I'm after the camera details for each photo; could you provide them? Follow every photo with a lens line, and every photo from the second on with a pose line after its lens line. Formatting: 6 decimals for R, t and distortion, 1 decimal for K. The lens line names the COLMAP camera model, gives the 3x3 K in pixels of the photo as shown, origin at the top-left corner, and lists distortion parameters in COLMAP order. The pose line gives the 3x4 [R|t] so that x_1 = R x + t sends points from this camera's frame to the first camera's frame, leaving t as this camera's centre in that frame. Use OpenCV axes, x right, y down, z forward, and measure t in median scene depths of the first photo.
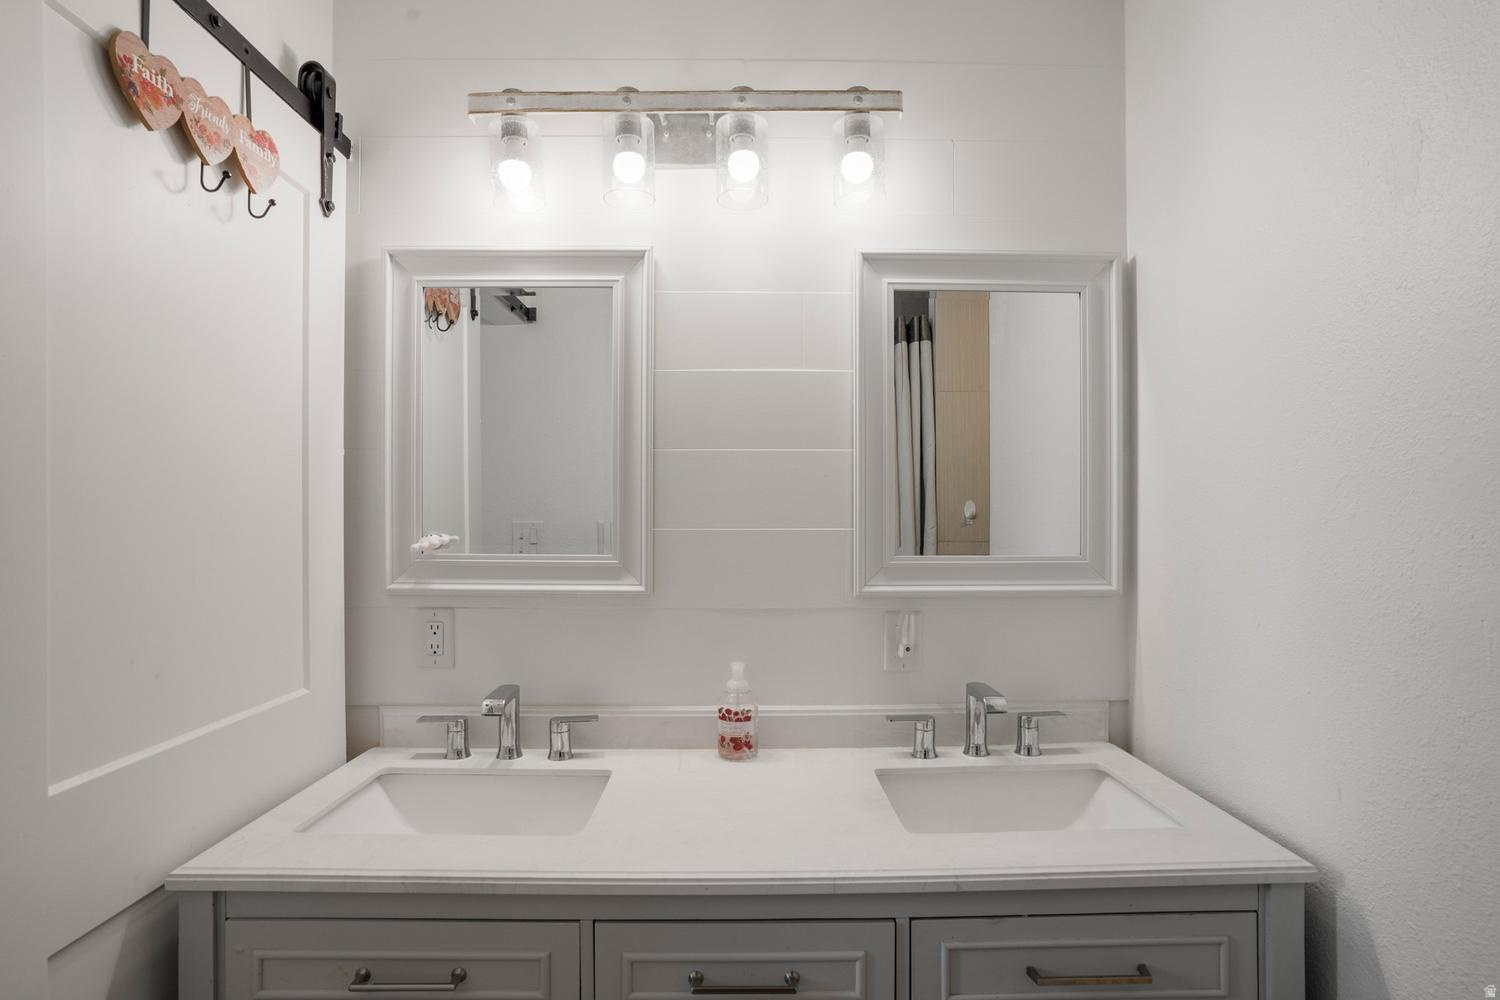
lens RADIAL K [[747.5, 0, 755.8], [0, 747.5, 515.8], [0, 0, 1]] dist [-0.055119, 0.017859]
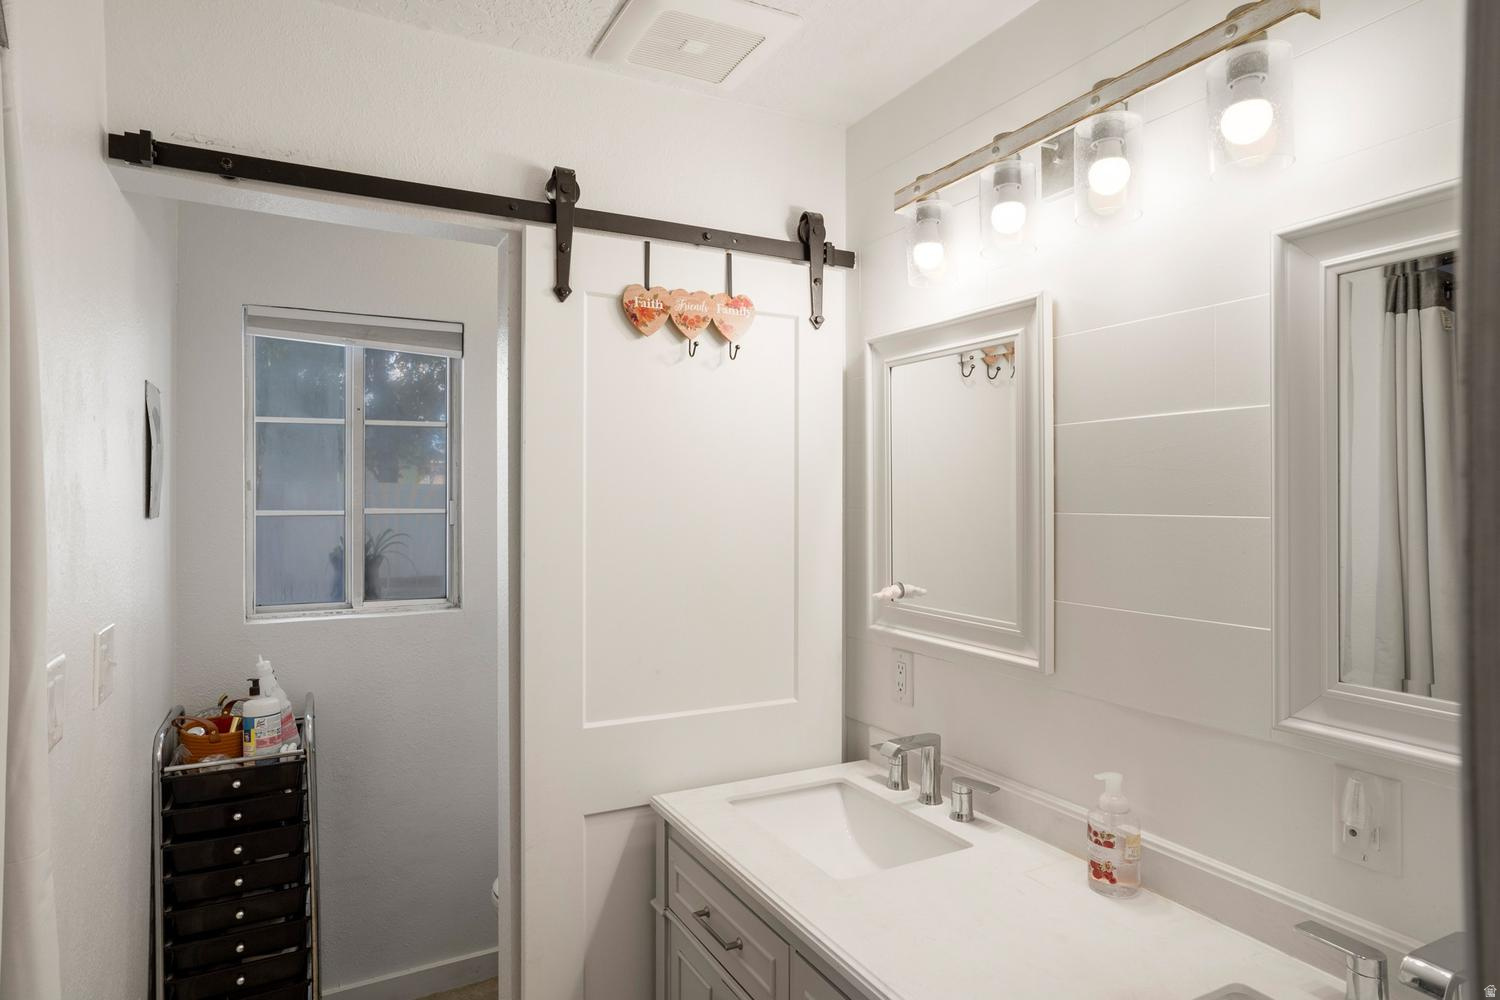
lens RADIAL K [[853.3, 0, 750.9], [0, 853.3, 495.2], [0, 0, 1]] dist [-0.002086, 0.007787]
pose [[0.464272, -0.002014, -0.885690, 0.640285], [-0.002883, 0.999989, -0.003785, -0.110495], [0.885688, 0.004311, 0.464261, 0.202759]]
